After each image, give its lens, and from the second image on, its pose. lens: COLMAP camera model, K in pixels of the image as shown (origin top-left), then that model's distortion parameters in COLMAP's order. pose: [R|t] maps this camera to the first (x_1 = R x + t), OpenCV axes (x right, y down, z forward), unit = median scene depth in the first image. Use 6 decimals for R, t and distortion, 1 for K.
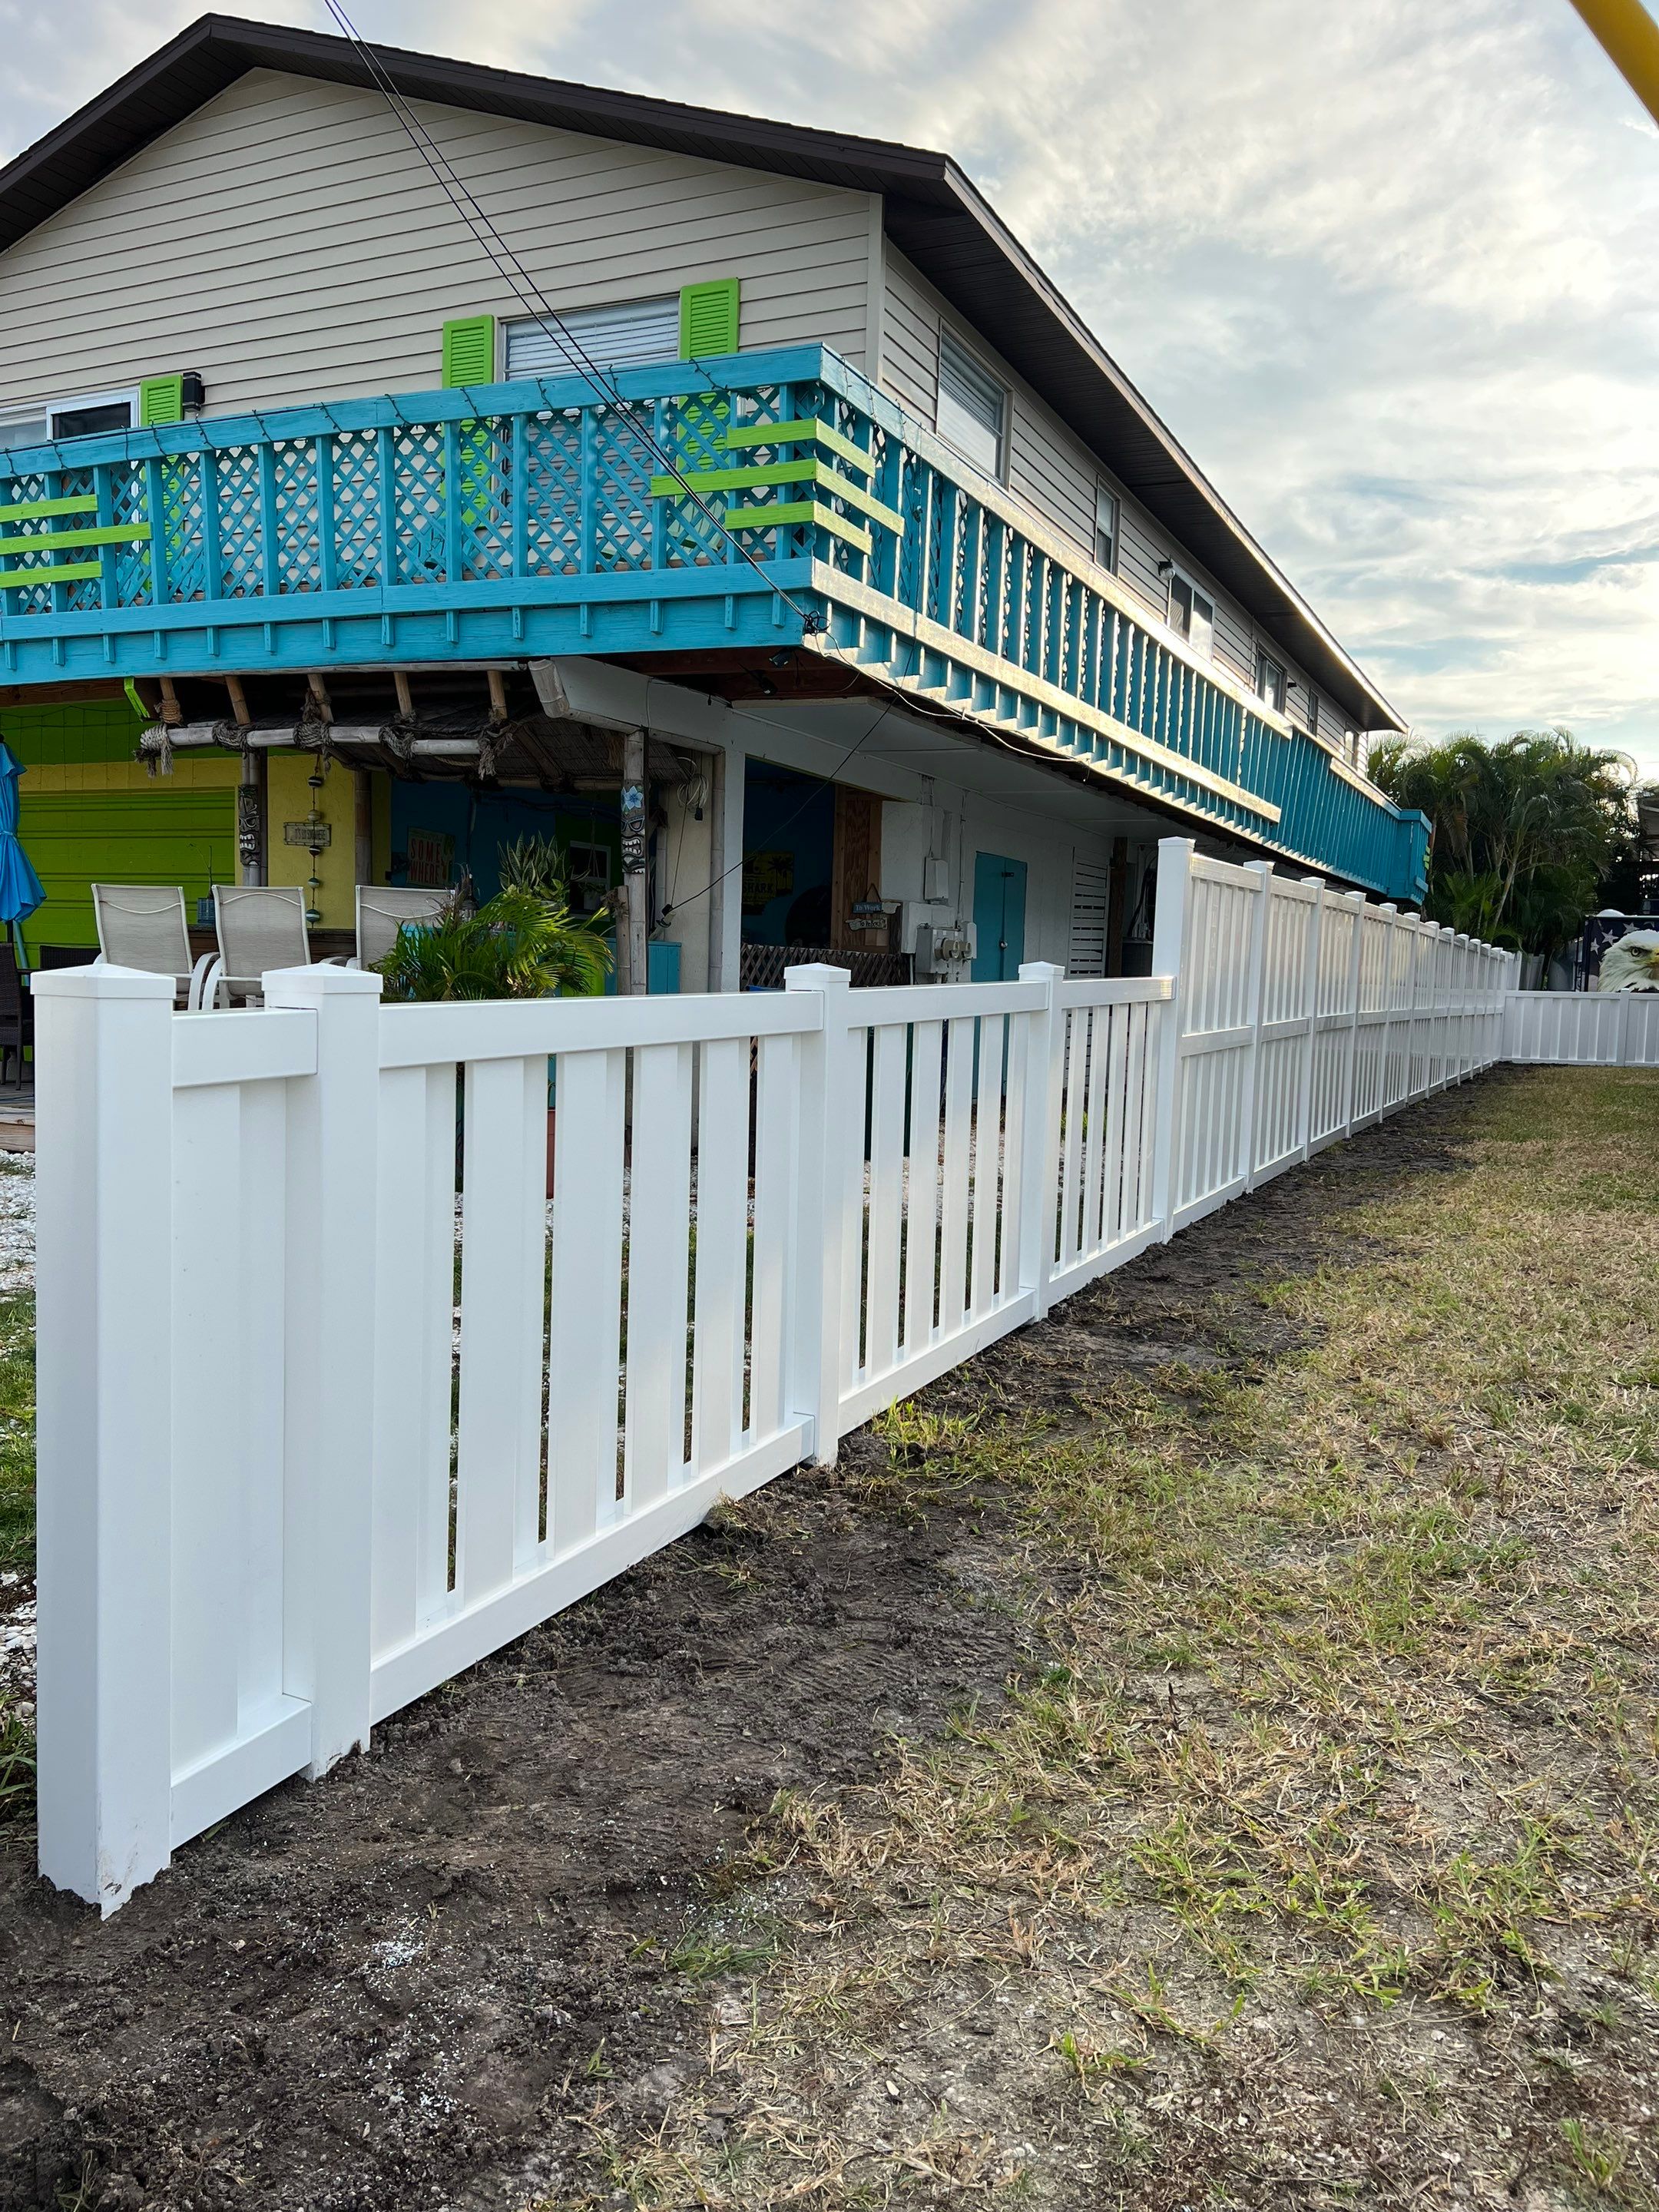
lens RADIAL K [[1577.8, 0, 829.5], [0, 1577.8, 1106.0], [0, 0, 1]] dist [0.040689, -0.049555]
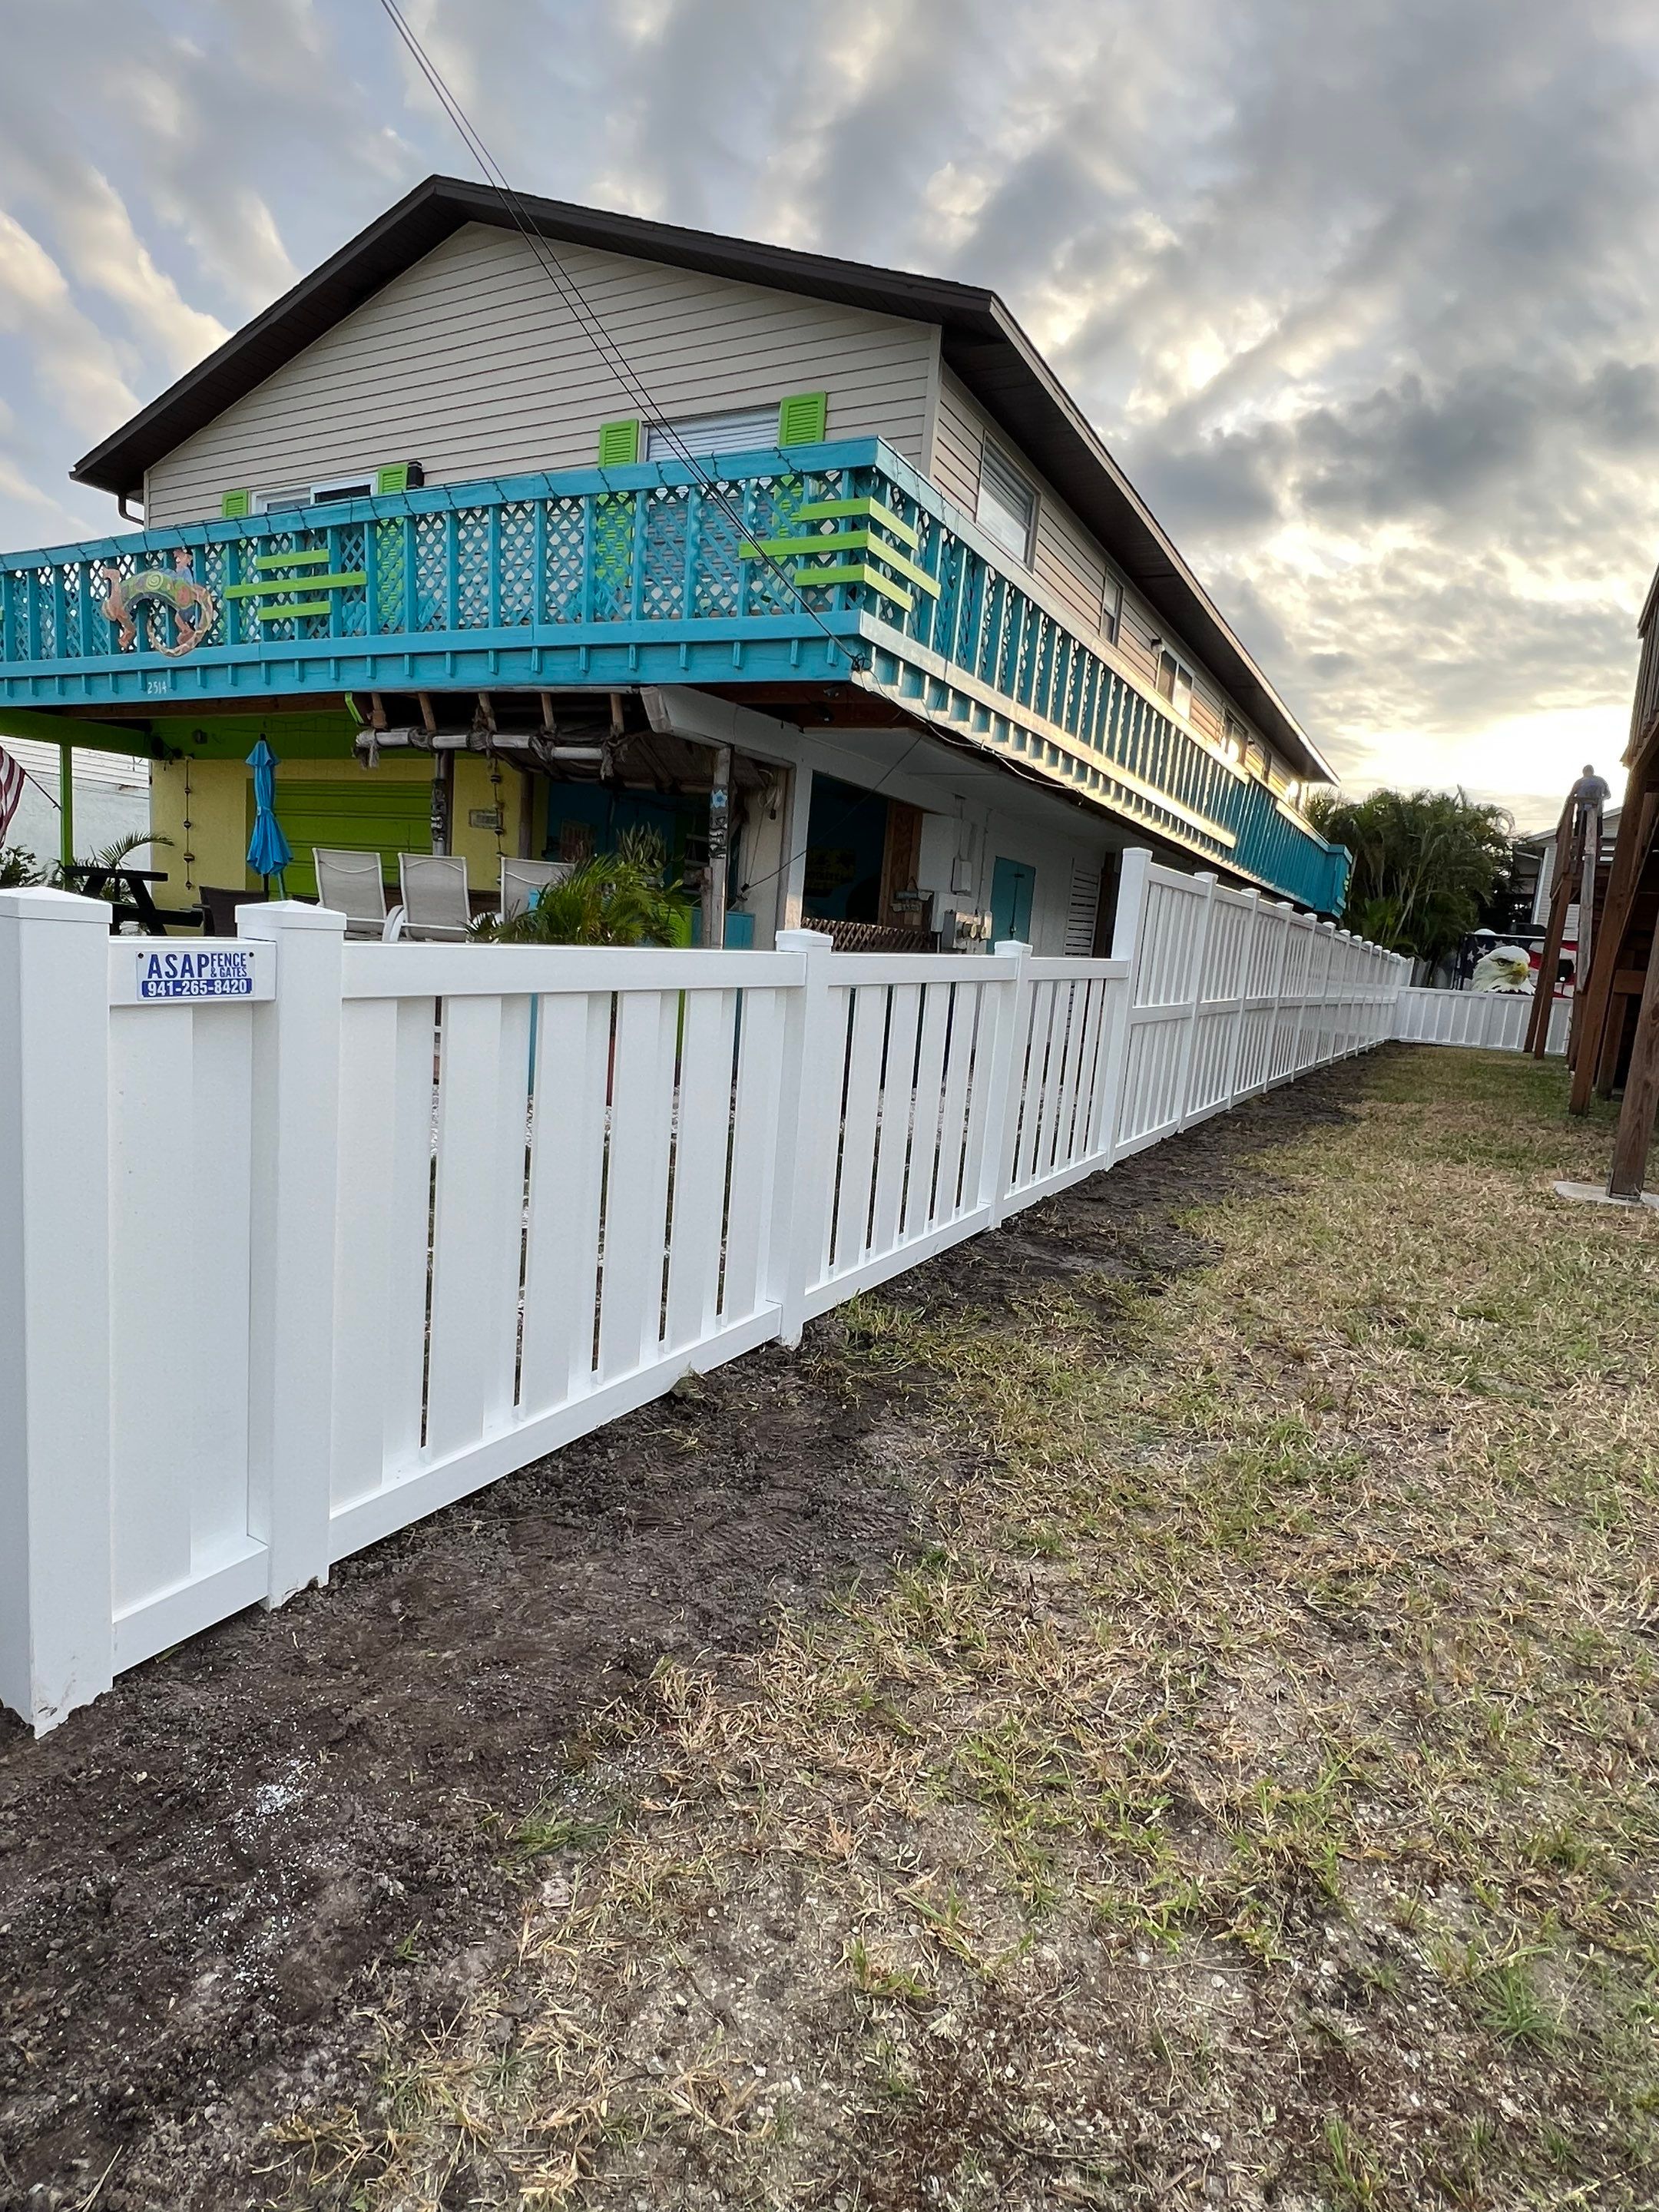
lens RADIAL K [[1152.1, 0, 829.5], [0, 1152.1, 1106.0], [0, 0, 1]] dist [-0.005615, -0.000234]
pose [[0.996996, 0.058757, -0.050455, 0.058883], [-0.055888, 0.996837, 0.056509, -0.007004], [0.053616, -0.053519, 0.997126, 0.118566]]
